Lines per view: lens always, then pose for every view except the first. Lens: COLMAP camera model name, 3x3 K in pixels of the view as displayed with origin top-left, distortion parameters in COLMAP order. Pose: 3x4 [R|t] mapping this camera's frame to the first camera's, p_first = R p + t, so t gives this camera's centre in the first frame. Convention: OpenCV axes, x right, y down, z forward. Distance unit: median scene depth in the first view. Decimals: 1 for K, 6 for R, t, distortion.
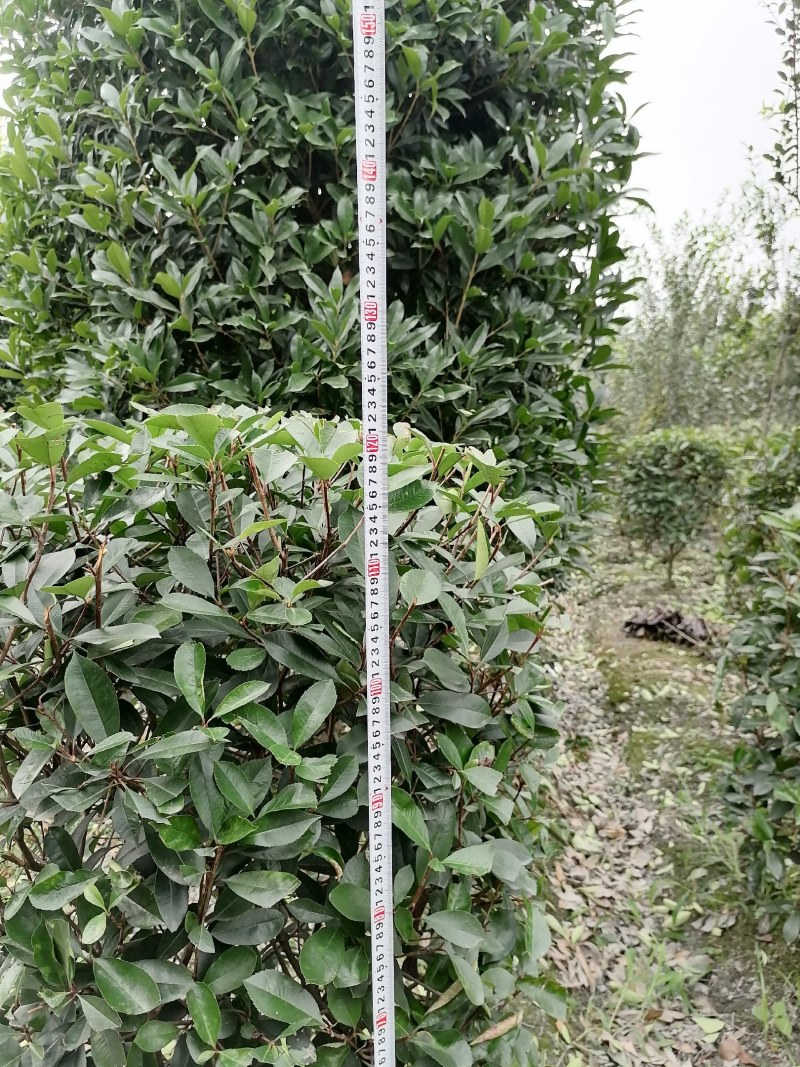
lens RADIAL K [[795.9, 0, 392.7], [0, 795.9, 534.5], [0, 0, 1]] dist [0.048053, -0.068947]
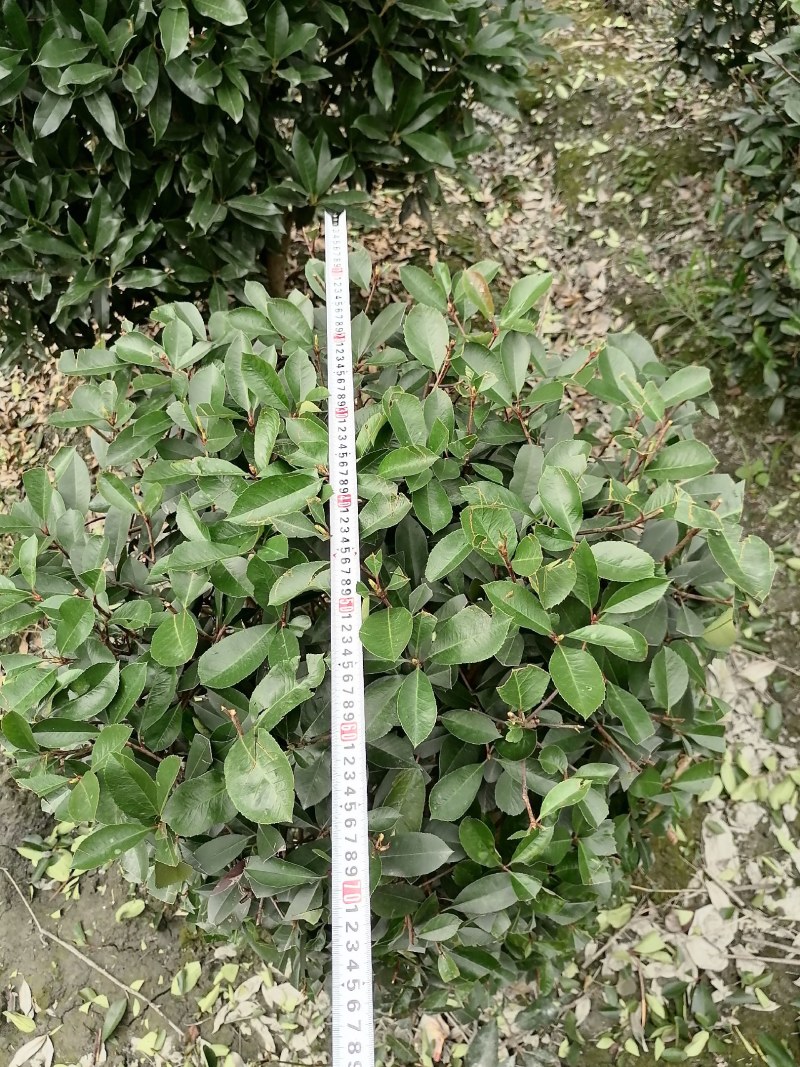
lens RADIAL K [[795.9, 0, 392.4], [0, 795.9, 542.2], [0, 0, 1]] dist [0.048053, -0.068947]
pose [[0.945399, -0.324687, 0.028275, -0.099875], [0.212123, 0.678861, 0.702959, -0.273626], [-0.247437, -0.658578, 0.710668, 0.200590]]
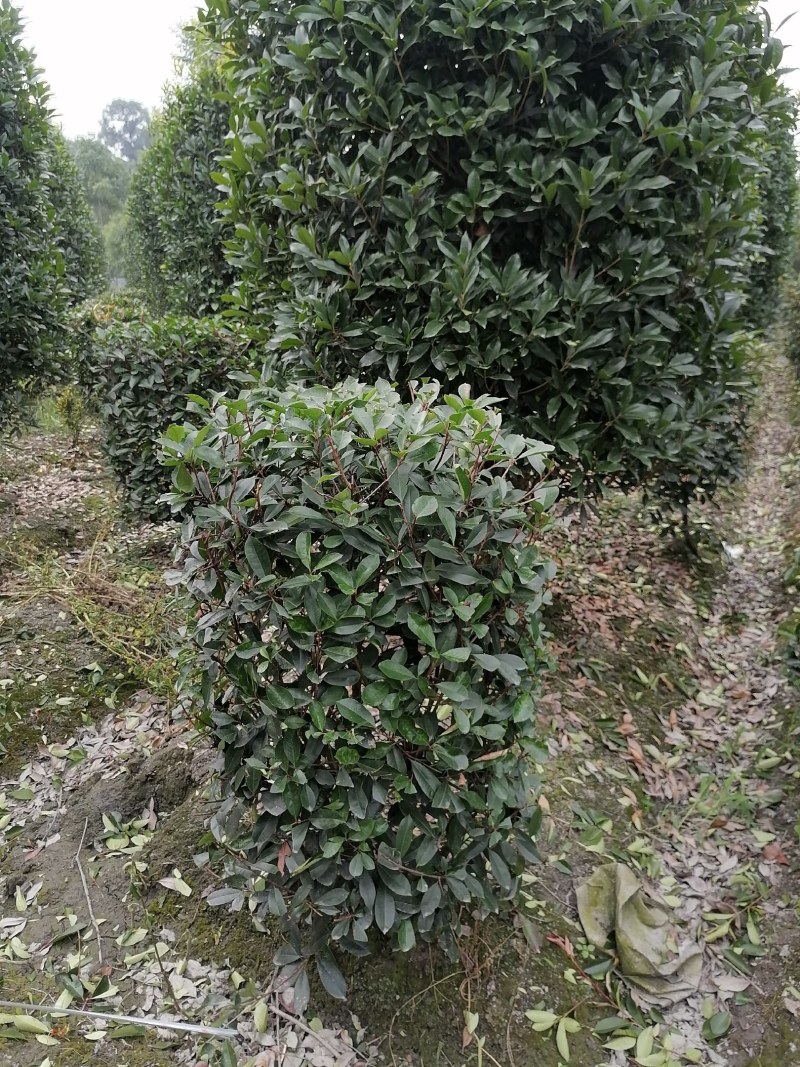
lens RADIAL K [[795.9, 0, 401.6], [0, 795.9, 529.4], [0, 0, 1]] dist [0.048053, -0.068947]
pose [[0.960944, 0.034680, -0.274560, 0.180137], [0.008320, 0.988048, 0.153920, -0.059494], [0.276616, -0.150193, 0.949171, -0.275933]]
